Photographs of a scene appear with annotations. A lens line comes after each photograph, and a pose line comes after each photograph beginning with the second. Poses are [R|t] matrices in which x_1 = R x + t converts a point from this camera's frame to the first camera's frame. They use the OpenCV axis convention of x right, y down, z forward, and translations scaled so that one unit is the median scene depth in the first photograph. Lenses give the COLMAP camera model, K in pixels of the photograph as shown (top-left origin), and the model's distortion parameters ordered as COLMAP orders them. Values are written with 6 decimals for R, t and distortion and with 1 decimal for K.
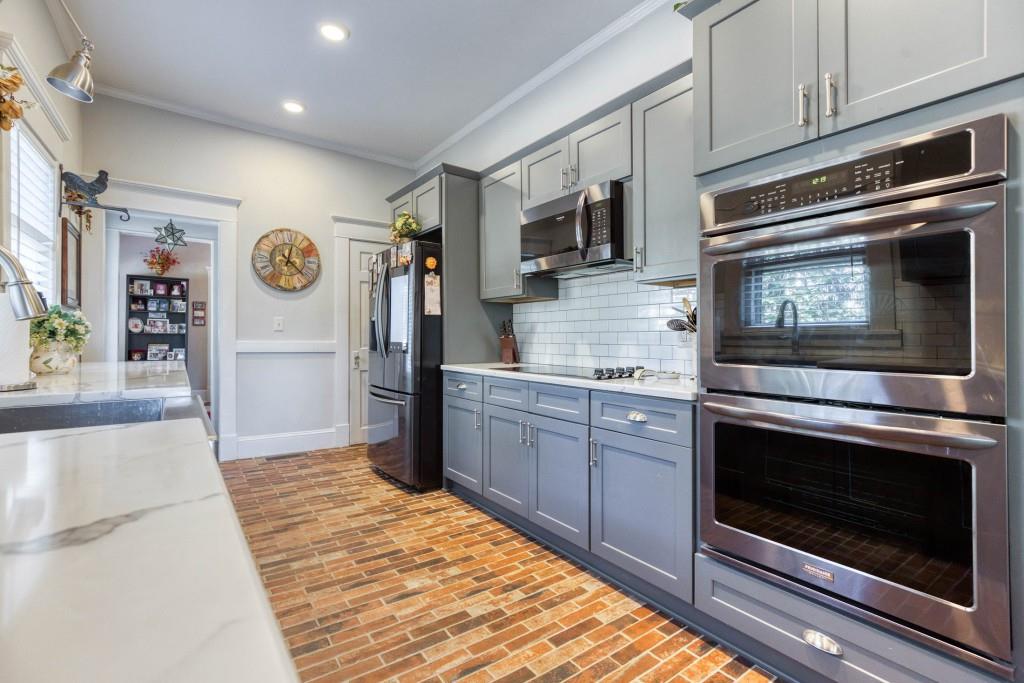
lens RADIAL K [[464.3, 0, 514.6], [0, 464.3, 332.9], [0, 0, 1]] dist [-0.008128, 0.000100]
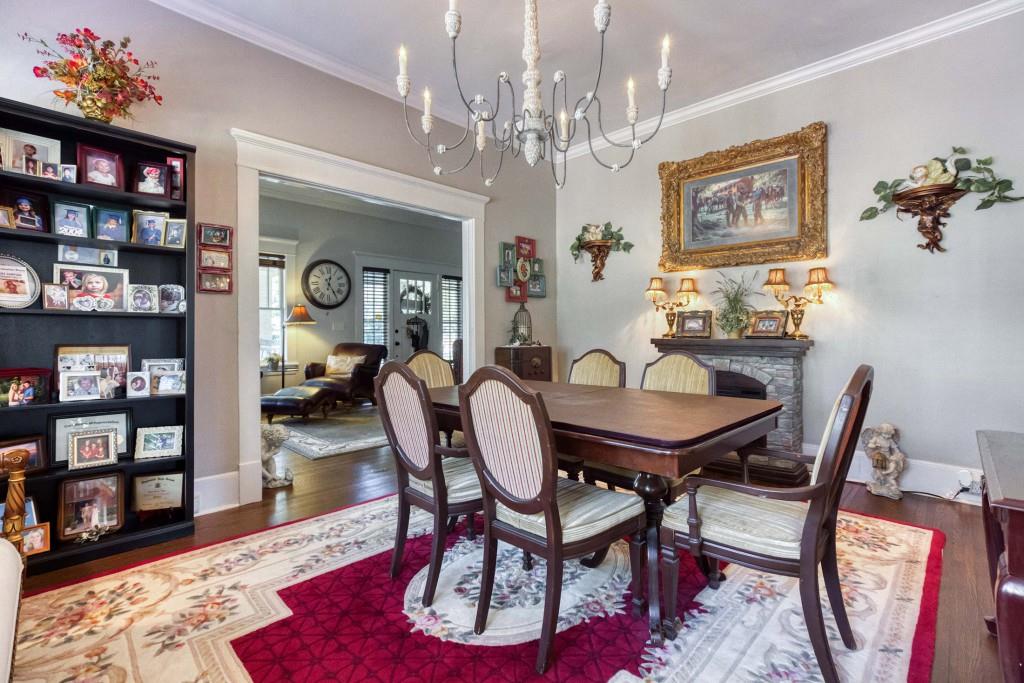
lens RADIAL K [[464.3, 0, 514.6], [0, 464.3, 332.9], [0, 0, 1]] dist [-0.008128, 0.000100]
pose [[0.986176, -0.003117, 0.165671, -1.449604], [0.001002, 0.999917, 0.012848, 0.028891], [-0.165698, -0.012504, 0.986097, 1.727097]]
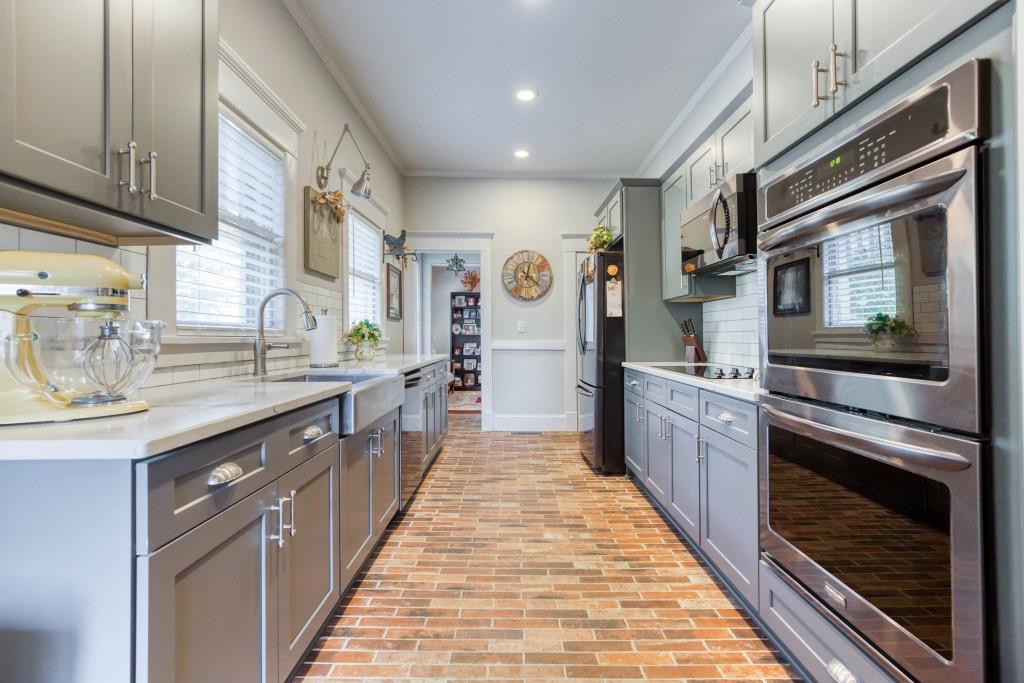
lens RADIAL K [[464.3, 0, 514.6], [0, 464.3, 332.9], [0, 0, 1]] dist [-0.008128, 0.000100]
pose [[0.813204, -0.010486, -0.581884, 0.308034], [0.011264, 0.999934, -0.002277, -0.000585], [0.581869, -0.004703, 0.813269, -0.046092]]
